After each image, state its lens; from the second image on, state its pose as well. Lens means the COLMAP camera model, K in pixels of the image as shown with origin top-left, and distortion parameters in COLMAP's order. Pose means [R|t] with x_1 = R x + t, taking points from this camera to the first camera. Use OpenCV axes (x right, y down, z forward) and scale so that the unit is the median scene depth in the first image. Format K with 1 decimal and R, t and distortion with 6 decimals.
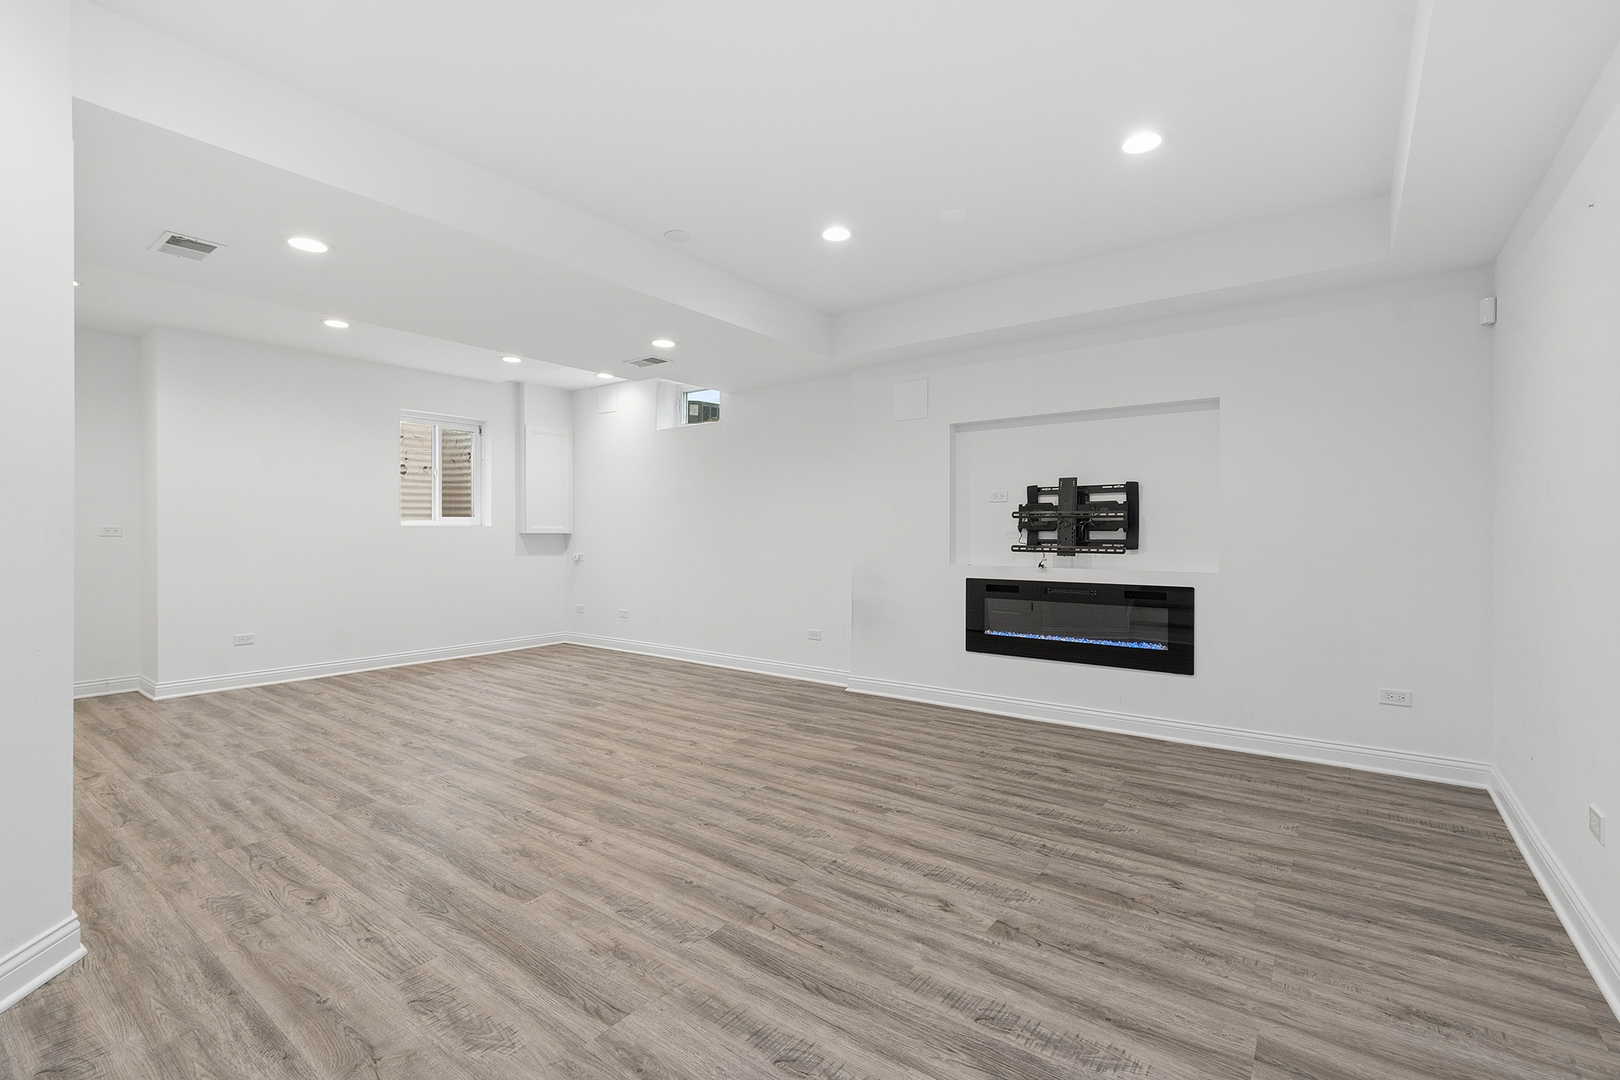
lens RADIAL K [[724.6, 0, 811.3], [0, 724.6, 530.9], [0, 0, 1]] dist [-0.001590, -0.000846]
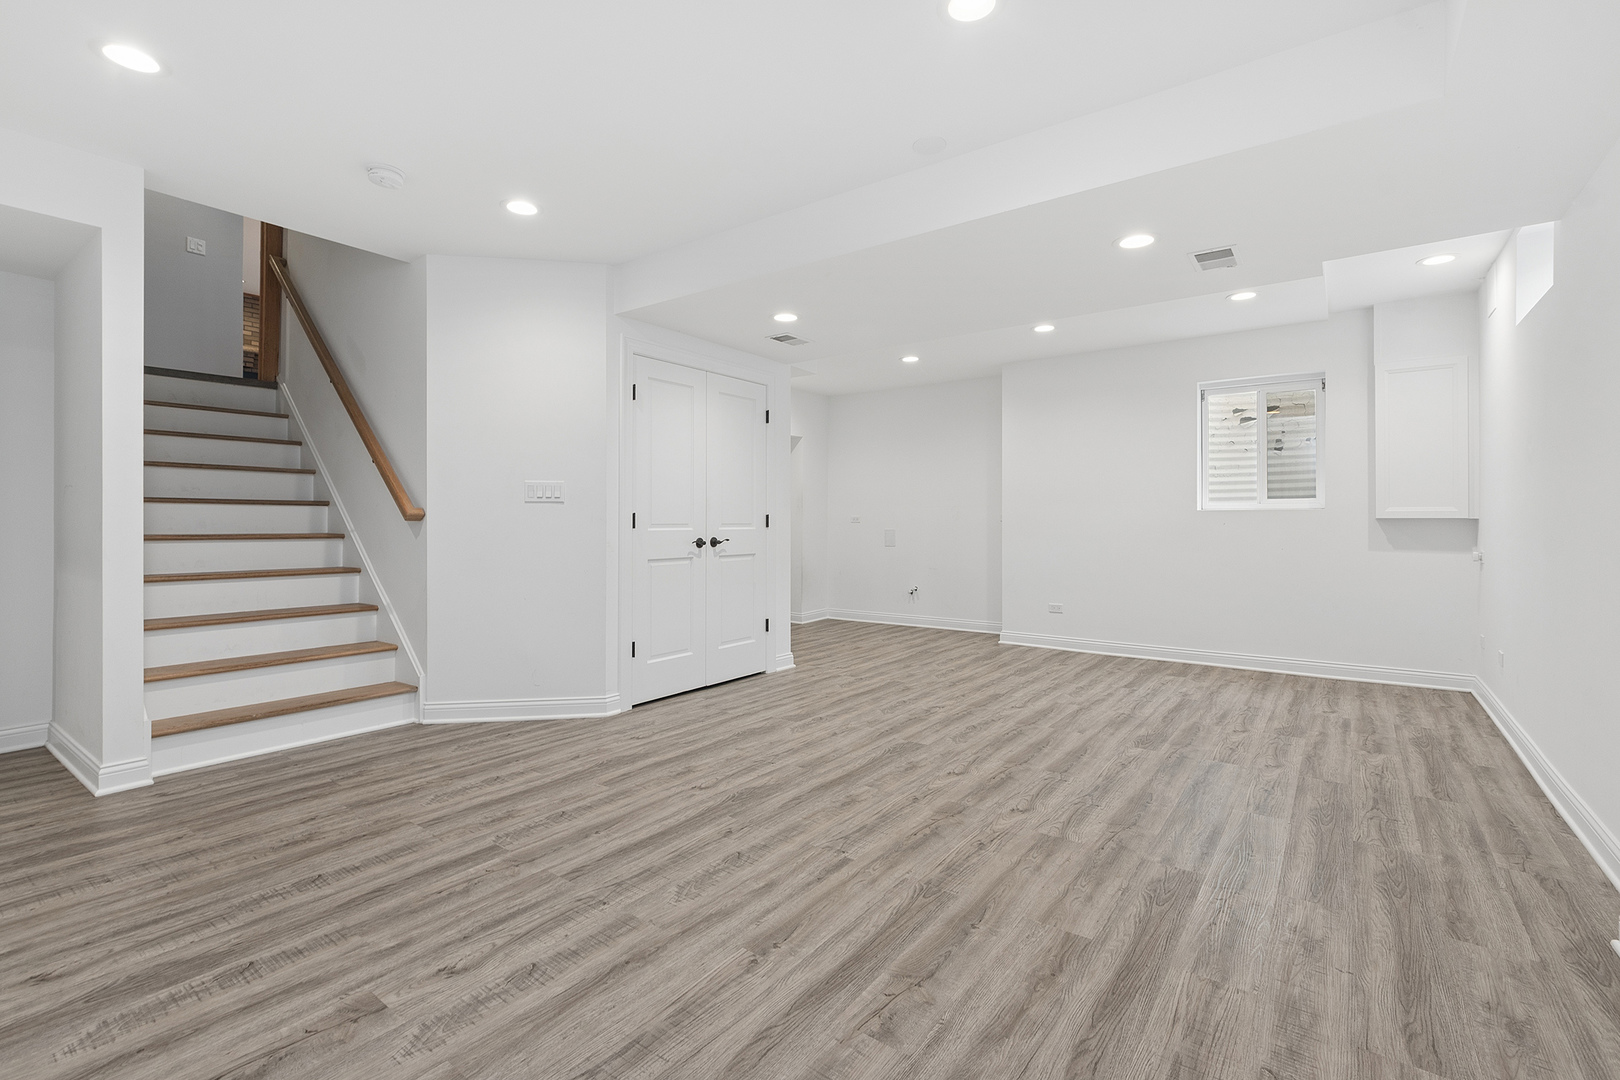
lens RADIAL K [[724.6, 0, 786.5], [0, 724.6, 526.5], [0, 0, 1]] dist [-0.001590, -0.000846]
pose [[-0.010435, 0.009551, -0.999900, 0.680254], [0.002779, 0.999951, 0.009522, 0.005240], [0.999942, -0.002679, -0.010461, 0.950137]]
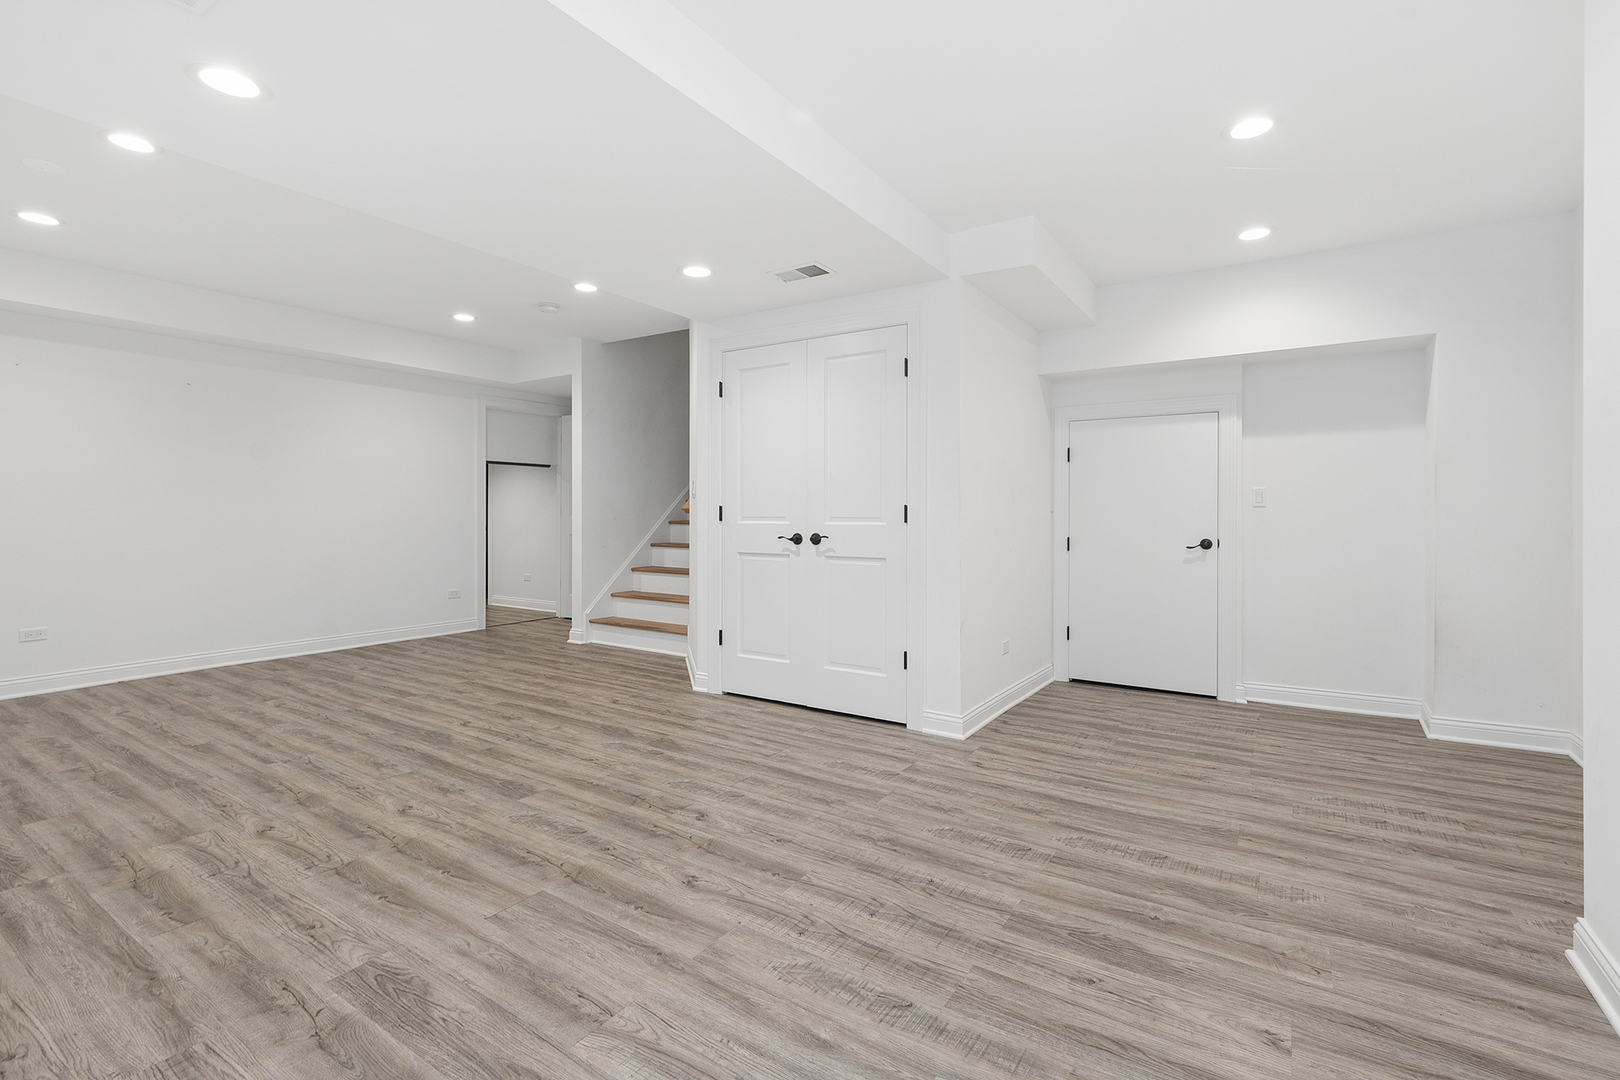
lens RADIAL K [[724.6, 0, 811.1], [0, 724.6, 541.5], [0, 0, 1]] dist [-0.001590, -0.000846]
pose [[-0.997749, 0.005084, -0.066867, -0.752820], [0.002702, 0.999360, 0.035662, 0.010799], [0.067006, 0.035401, -0.997124, 2.055206]]
